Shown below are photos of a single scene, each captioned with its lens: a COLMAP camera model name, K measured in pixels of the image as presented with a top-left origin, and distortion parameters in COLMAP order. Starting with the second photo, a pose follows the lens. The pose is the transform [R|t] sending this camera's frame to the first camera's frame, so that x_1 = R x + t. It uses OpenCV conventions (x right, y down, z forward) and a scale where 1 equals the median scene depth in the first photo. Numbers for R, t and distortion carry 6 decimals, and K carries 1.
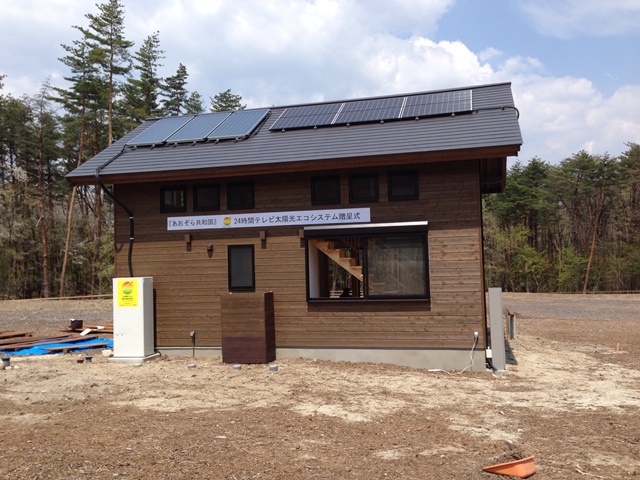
lens RADIAL K [[598.0, 0, 320.0], [0, 598.0, 240.0], [0, 0, 1]] dist [0.010056, 0.006029]
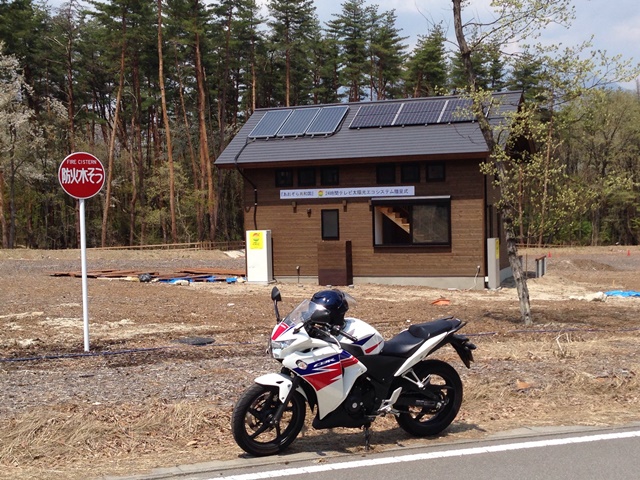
lens RADIAL K [[908.1, 0, 320.0], [0, 908.1, 240.0], [0, 0, 1]] dist [0.270081, 0.014682]
pose [[0.994414, 0.005370, -0.105413, 0.085641], [0.003283, 0.996648, 0.081743, -0.102557], [0.105499, -0.081633, 0.991063, -1.291188]]
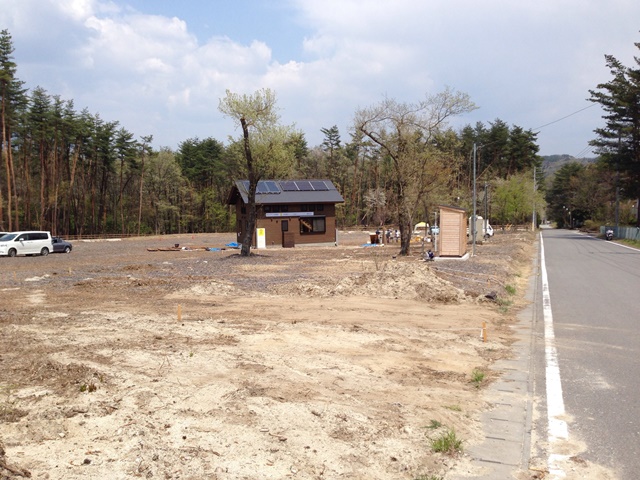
lens RADIAL K [[598.0, 0, 320.0], [0, 598.0, 240.0], [0, 0, 1]] dist [0.010056, 0.006029]
pose [[0.800313, -0.028631, 0.598898, -2.460571], [-0.028534, 0.995909, 0.085742, -0.221484], [-0.598903, -0.085709, 0.796222, -2.508966]]
